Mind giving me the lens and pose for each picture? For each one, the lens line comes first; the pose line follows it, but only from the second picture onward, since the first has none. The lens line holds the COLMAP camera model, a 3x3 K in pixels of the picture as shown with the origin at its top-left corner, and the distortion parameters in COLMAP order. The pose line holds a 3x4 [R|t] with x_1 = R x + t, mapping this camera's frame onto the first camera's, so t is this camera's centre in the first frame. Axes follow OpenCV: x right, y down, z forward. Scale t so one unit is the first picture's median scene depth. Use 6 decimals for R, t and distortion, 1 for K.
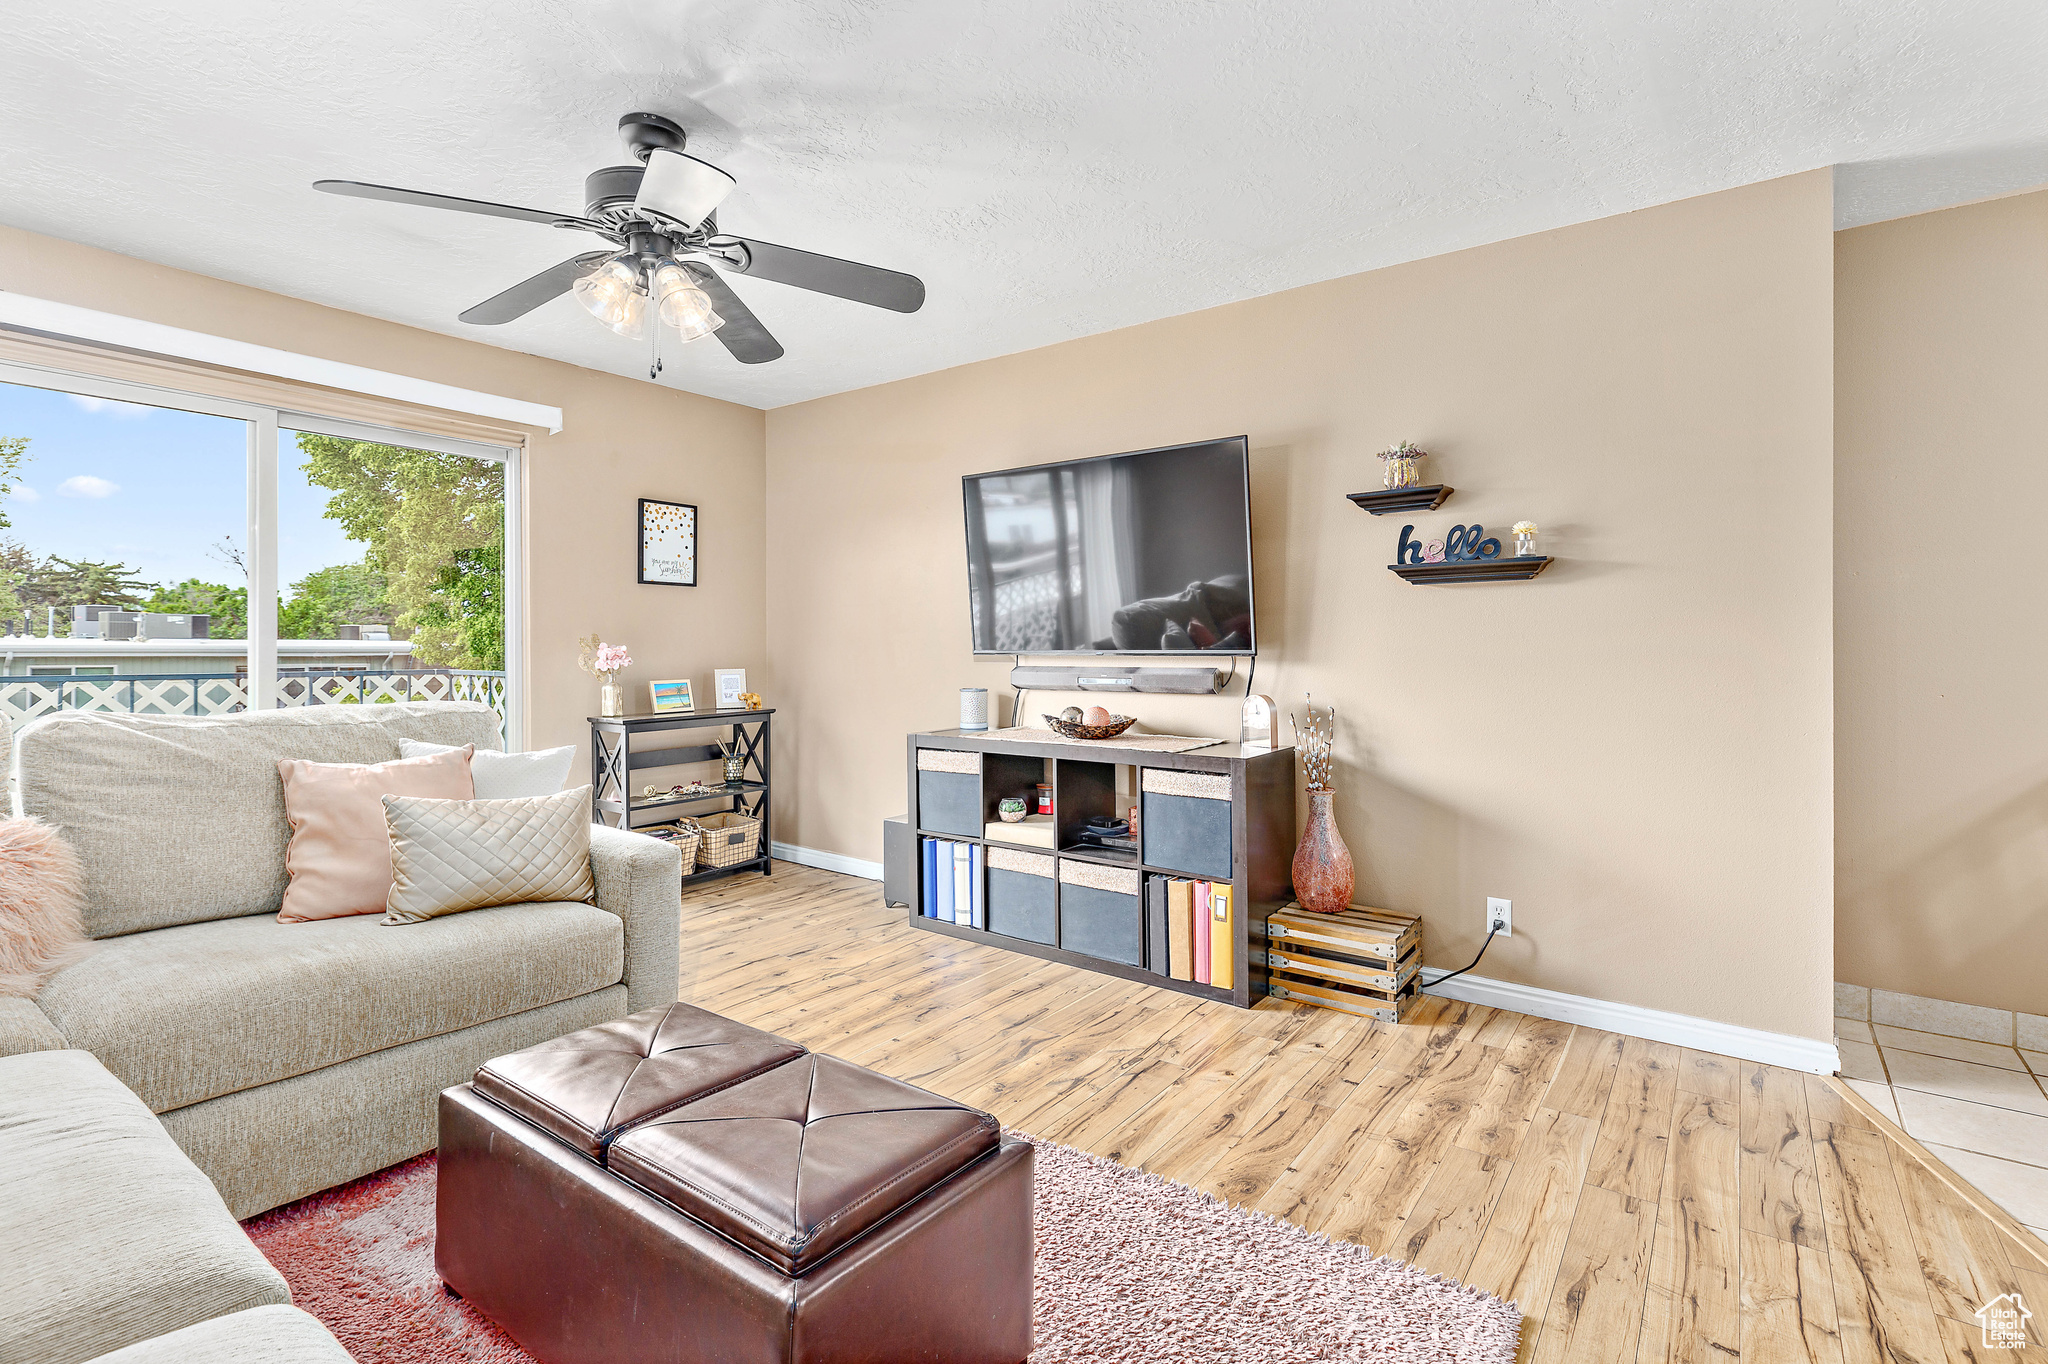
lens RADIAL K [[962.7, 0, 1022.0], [0, 962.7, 646.7], [0, 0, 1]] dist [0.009086, -0.001184]
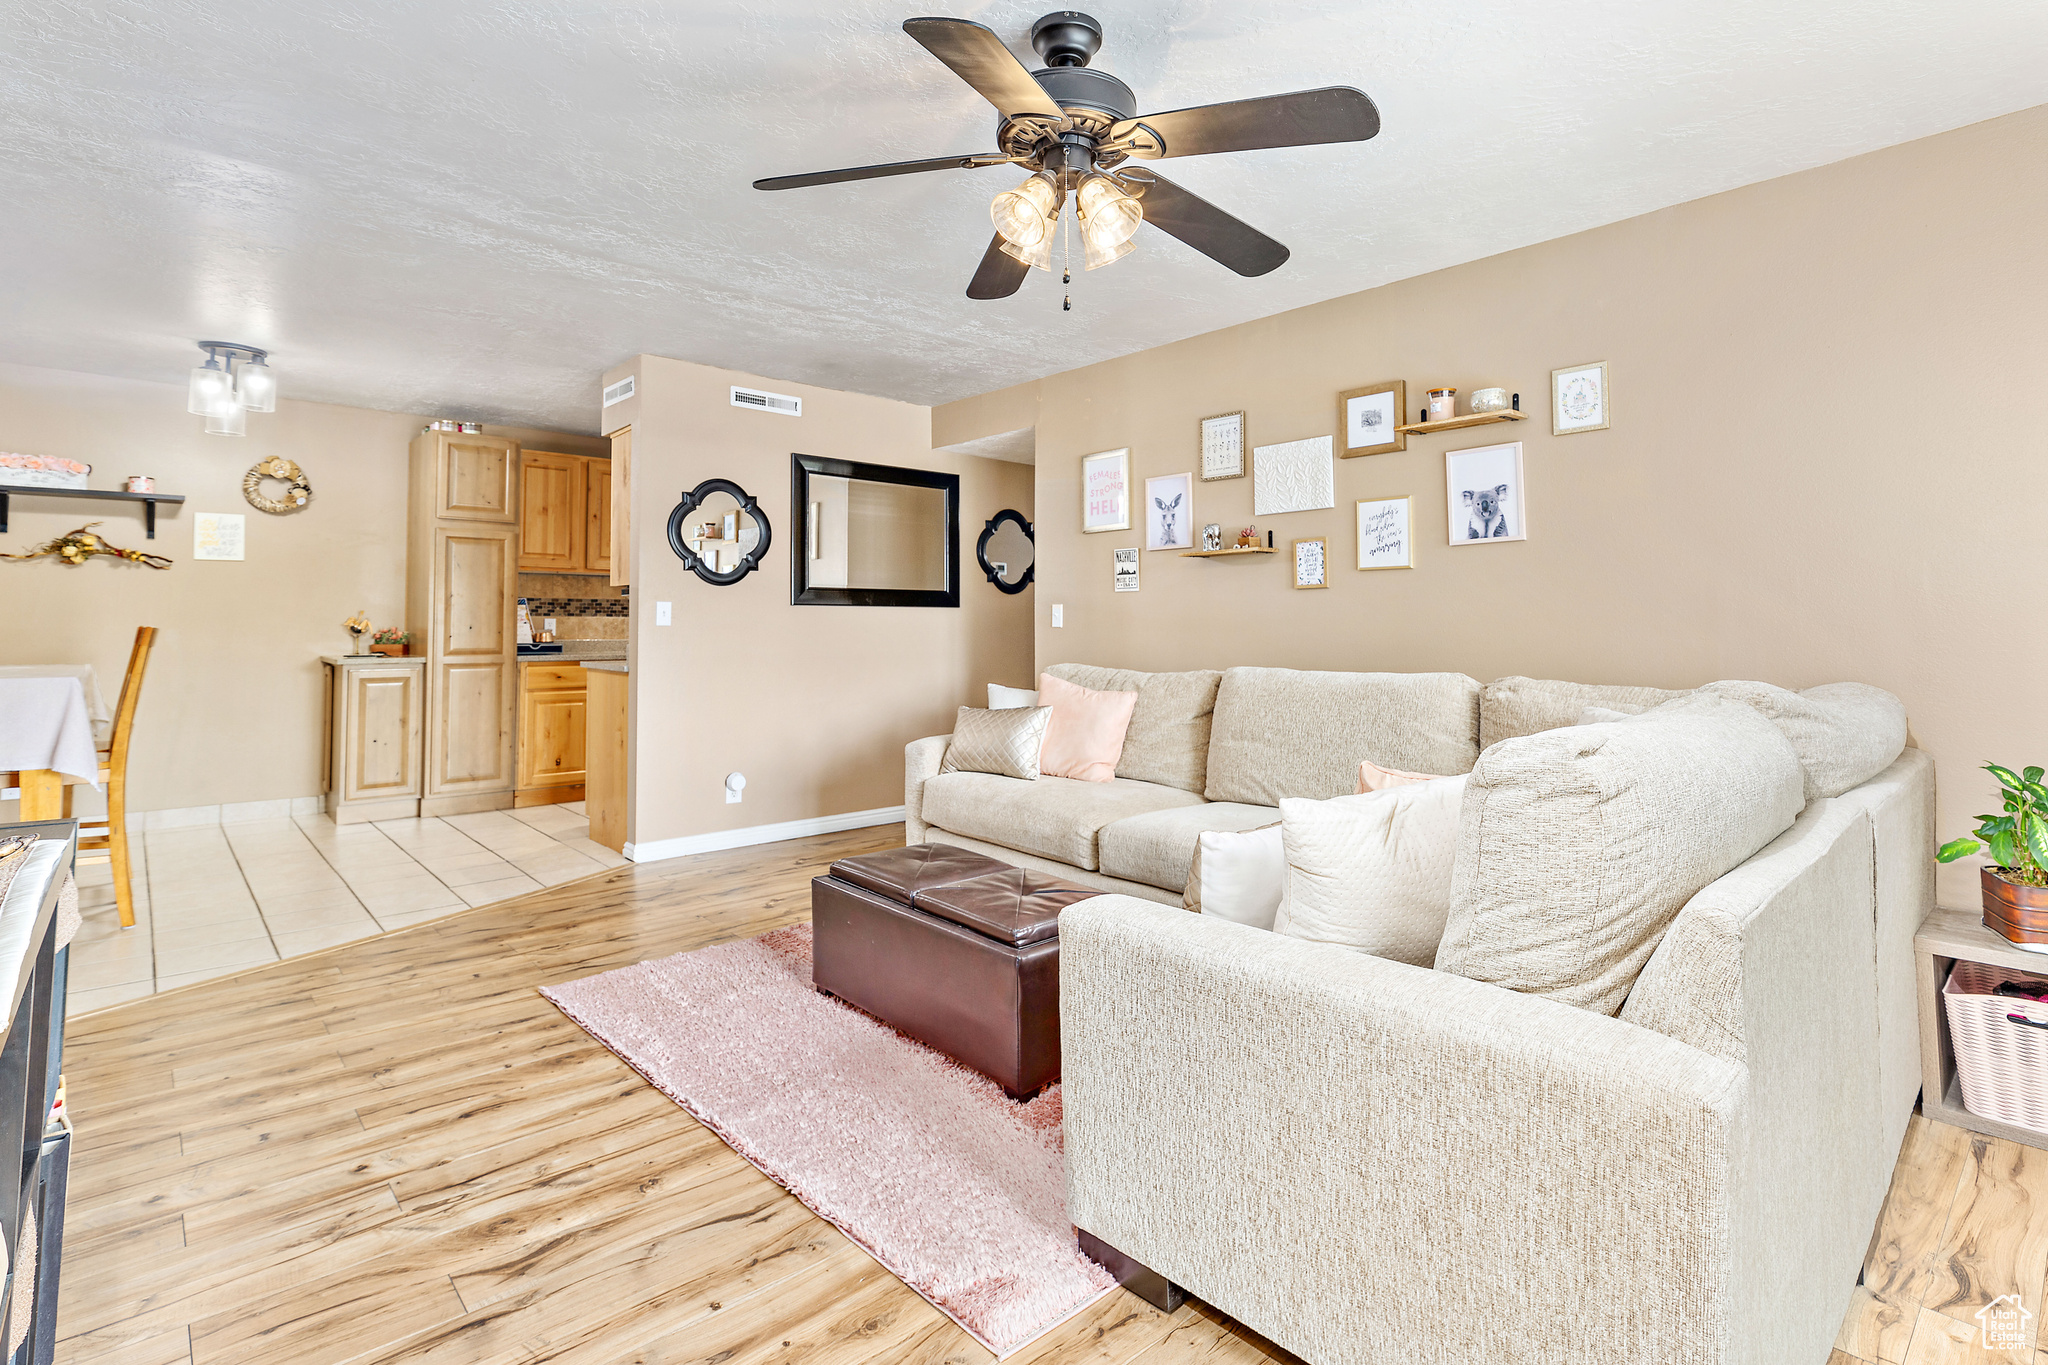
lens RADIAL K [[962.7, 0, 1028.4], [0, 962.7, 594.9], [0, 0, 1]] dist [0.009086, -0.001184]
pose [[-0.981786, 0.000970, 0.189989, -0.409128], [-0.005232, 0.999470, -0.032141, 0.005045], [-0.189920, -0.032550, -0.981260, 1.493726]]
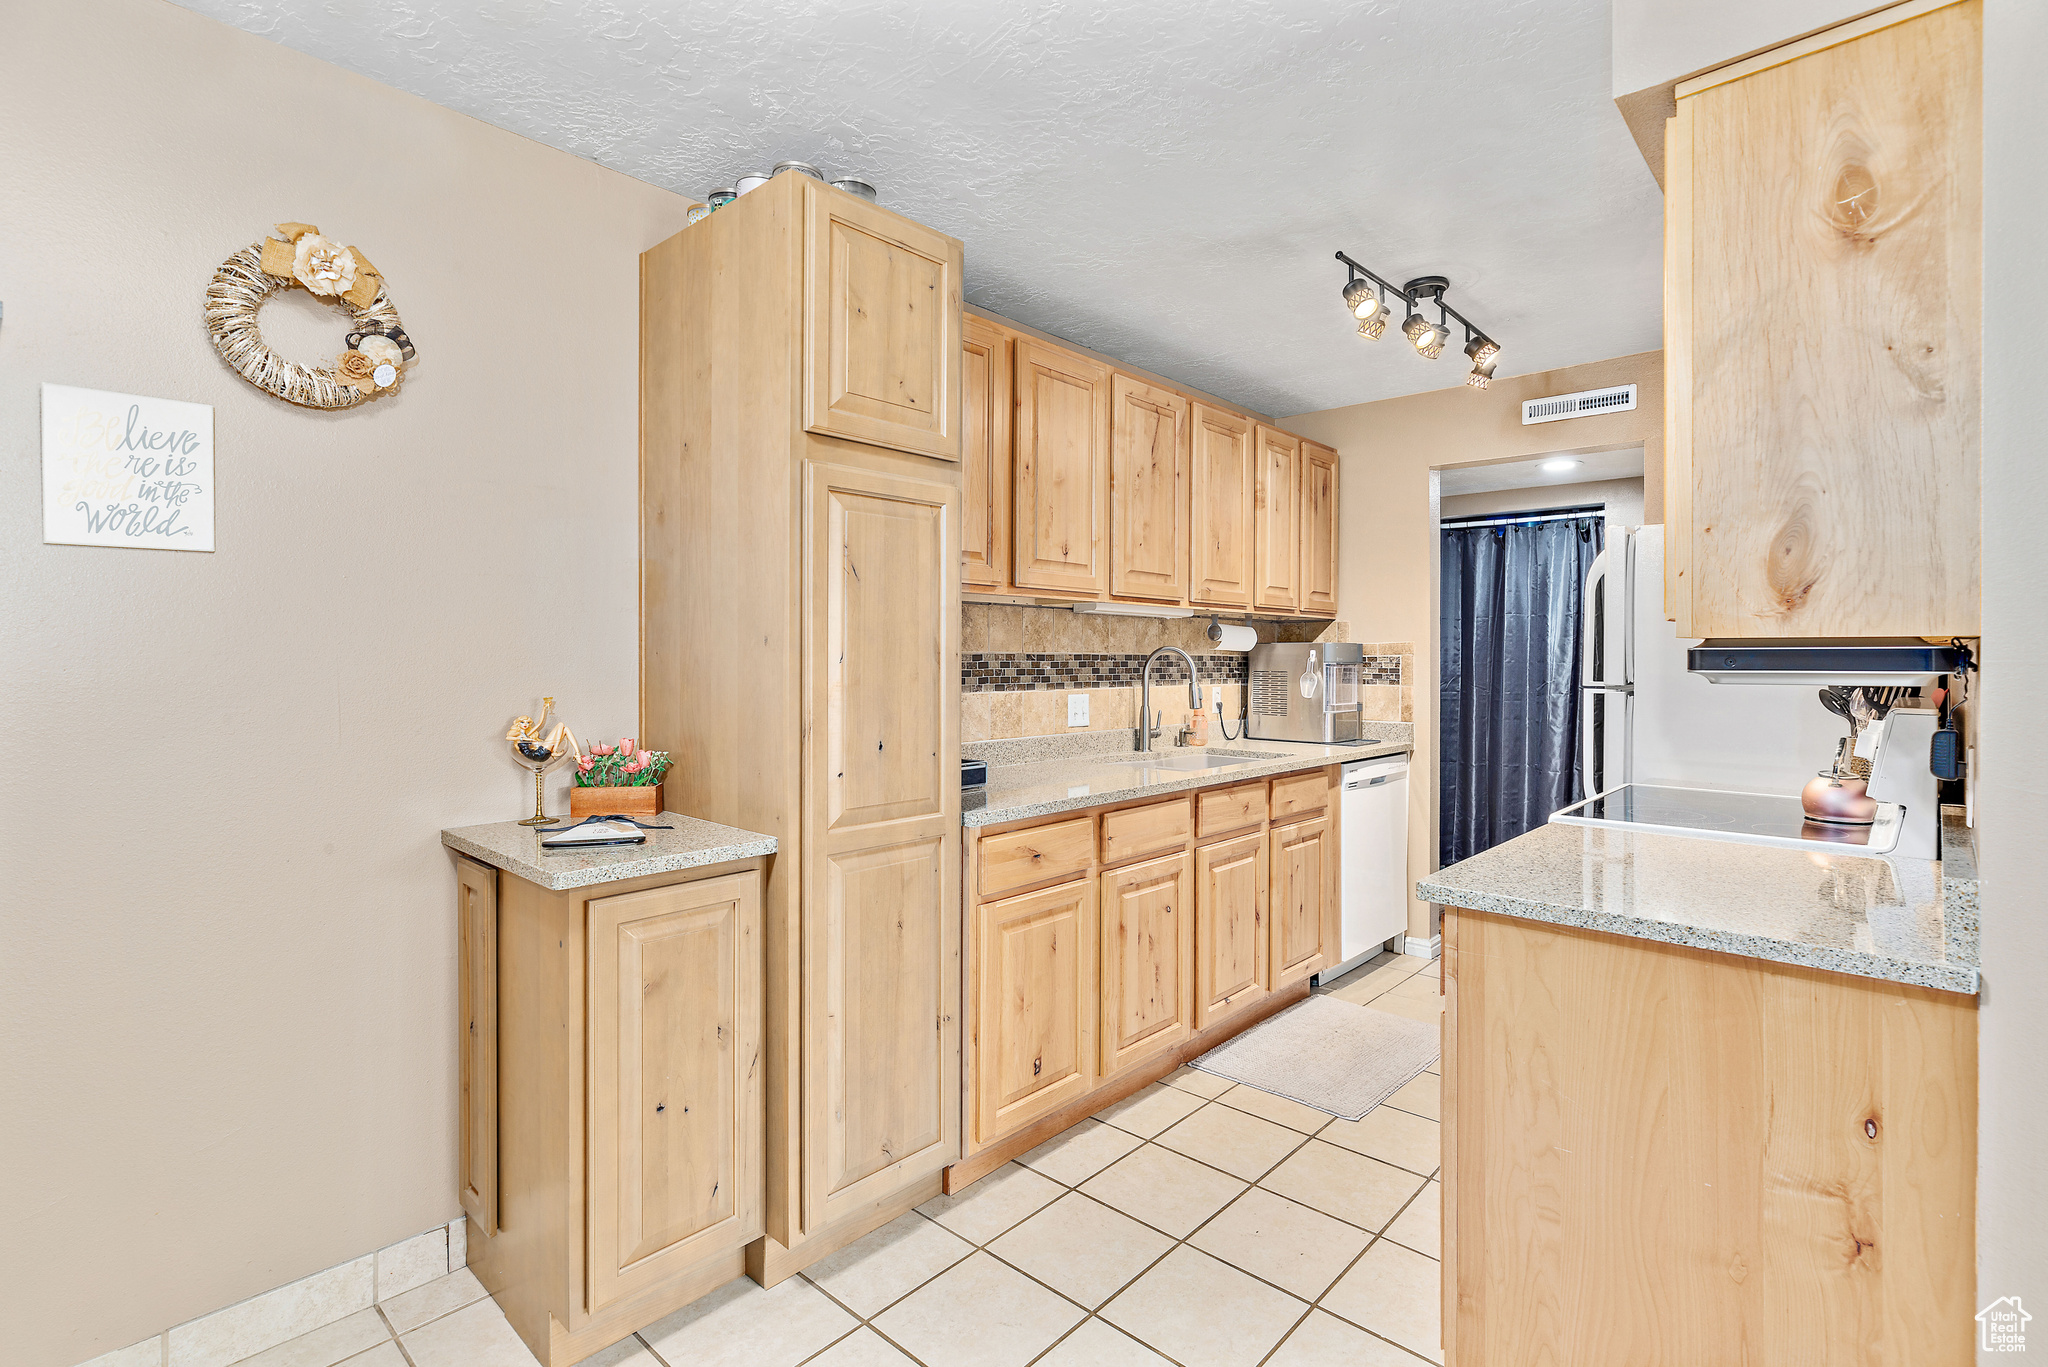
lens RADIAL K [[974.8, 0, 1041.9], [0, 974.8, 658.7], [0, 0, 1]] dist [-0.002407, 0.000383]
pose [[-0.995777, -0.003067, 0.091749, 0.892343], [-0.003010, 0.999995, 0.000756, -0.050224], [-0.091751, 0.000477, -0.995782, 0.481185]]
